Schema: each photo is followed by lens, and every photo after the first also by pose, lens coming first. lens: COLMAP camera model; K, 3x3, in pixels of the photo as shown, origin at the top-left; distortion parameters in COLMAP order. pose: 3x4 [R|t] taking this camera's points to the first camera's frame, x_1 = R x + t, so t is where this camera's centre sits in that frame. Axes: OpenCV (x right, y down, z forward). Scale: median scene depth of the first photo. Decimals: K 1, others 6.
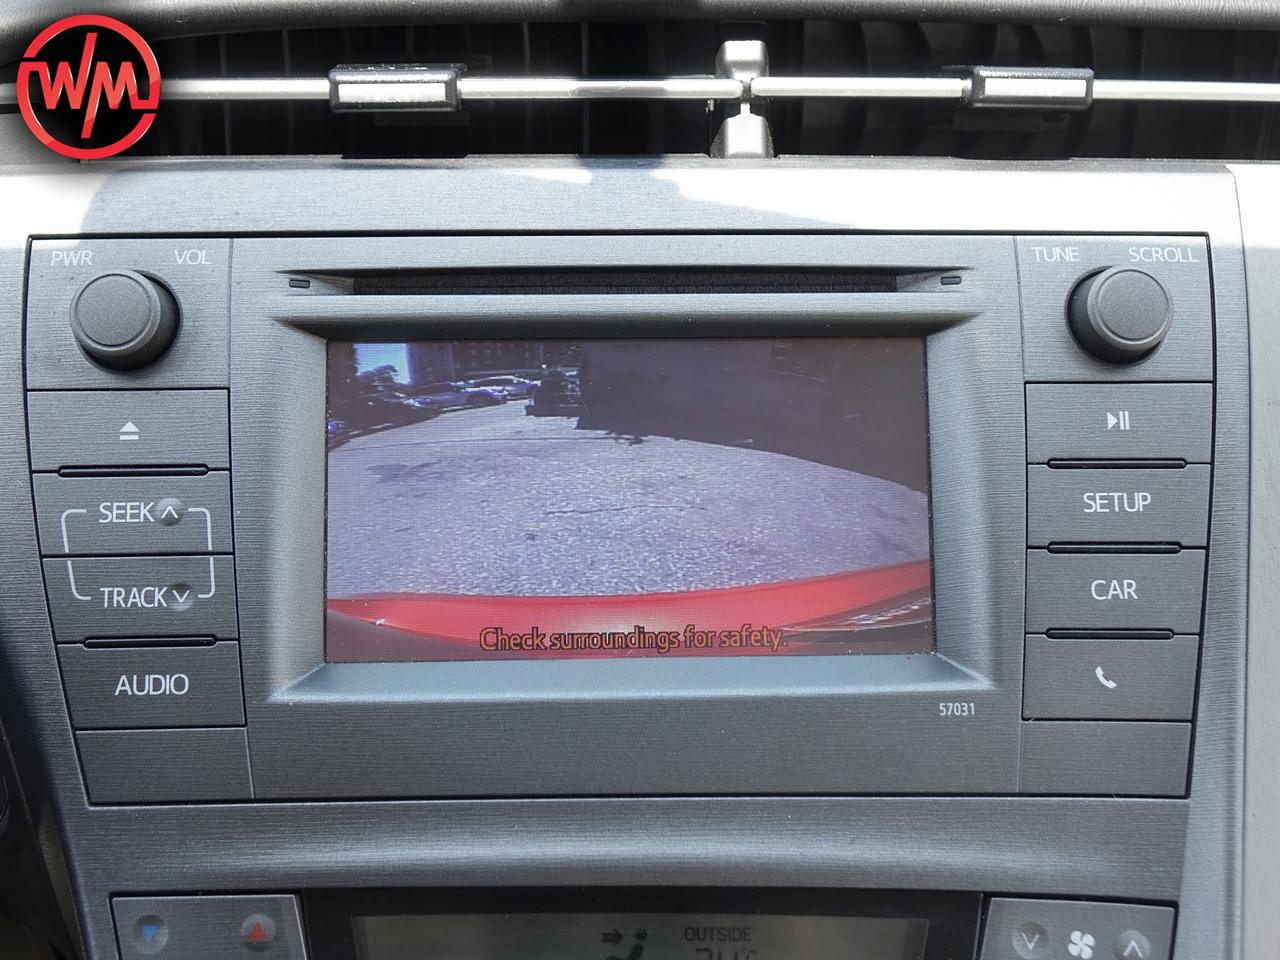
lens RADIAL K [[1269.7, 0, 638.9], [0, 1269.7, 529.5], [0, 0, 1]] dist [-0.011758, 0.000000]
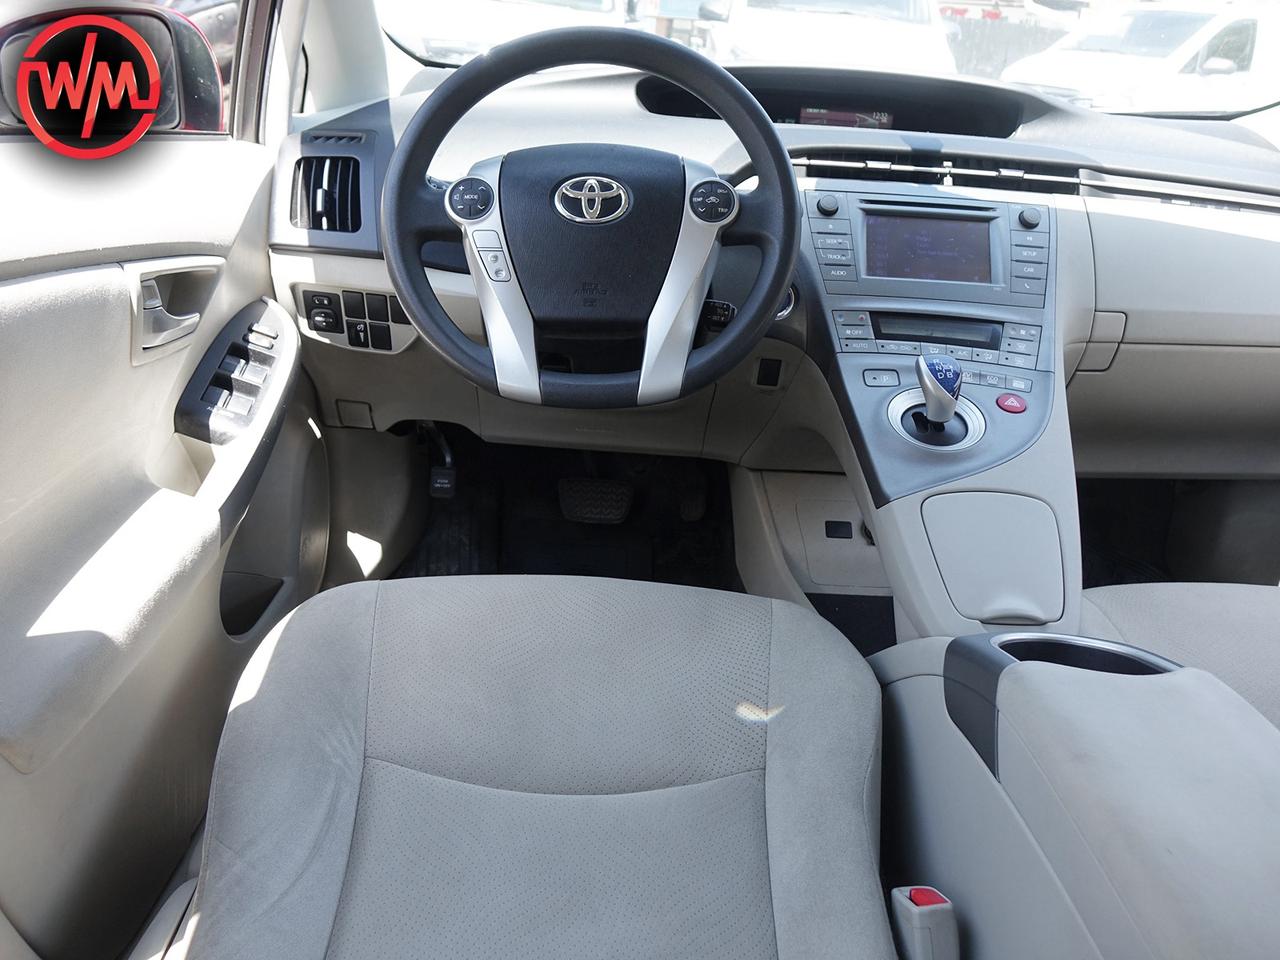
lens RADIAL K [[992.1, 0, 638.9], [0, 992.1, 482.8], [0, 0, 1]] dist [-0.000407, -0.003966]
pose [[0.998405, 0.054722, 0.013875, -1.113537], [-0.052456, 0.990088, -0.130282, 1.411073], [-0.020867, 0.129346, 0.991380, -2.606100]]
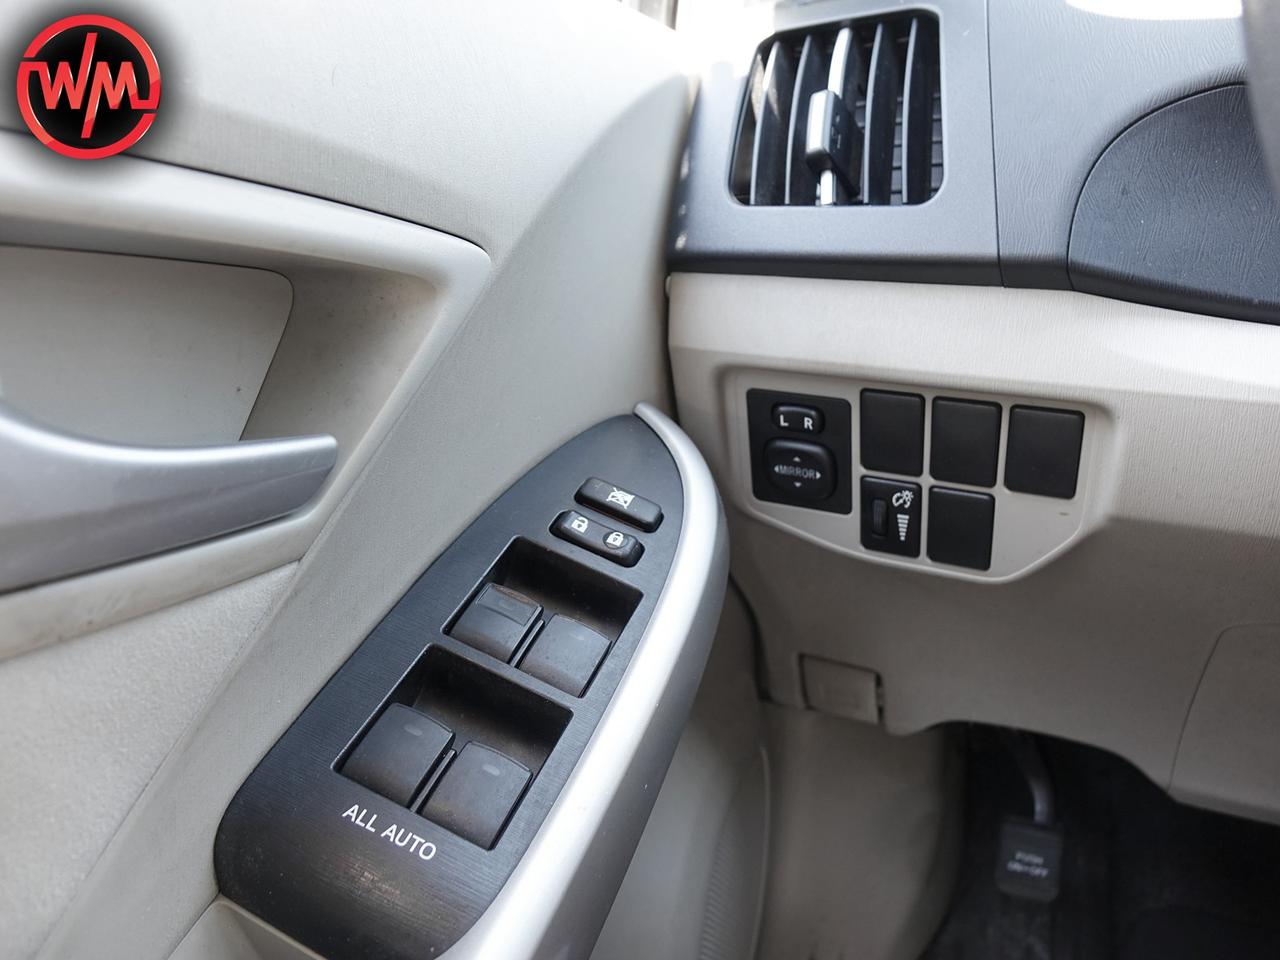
lens RADIAL K [[992.1, 0, 640.5], [0, 992.1, 479.1], [0, 0, 1]] dist [-0.000407, -0.003966]
pose [[0.908156, 0.089603, -0.408930, -1.965433], [-0.195819, 0.954296, -0.225775, 0.694517], [0.370010, 0.285115, 0.884196, -0.093304]]
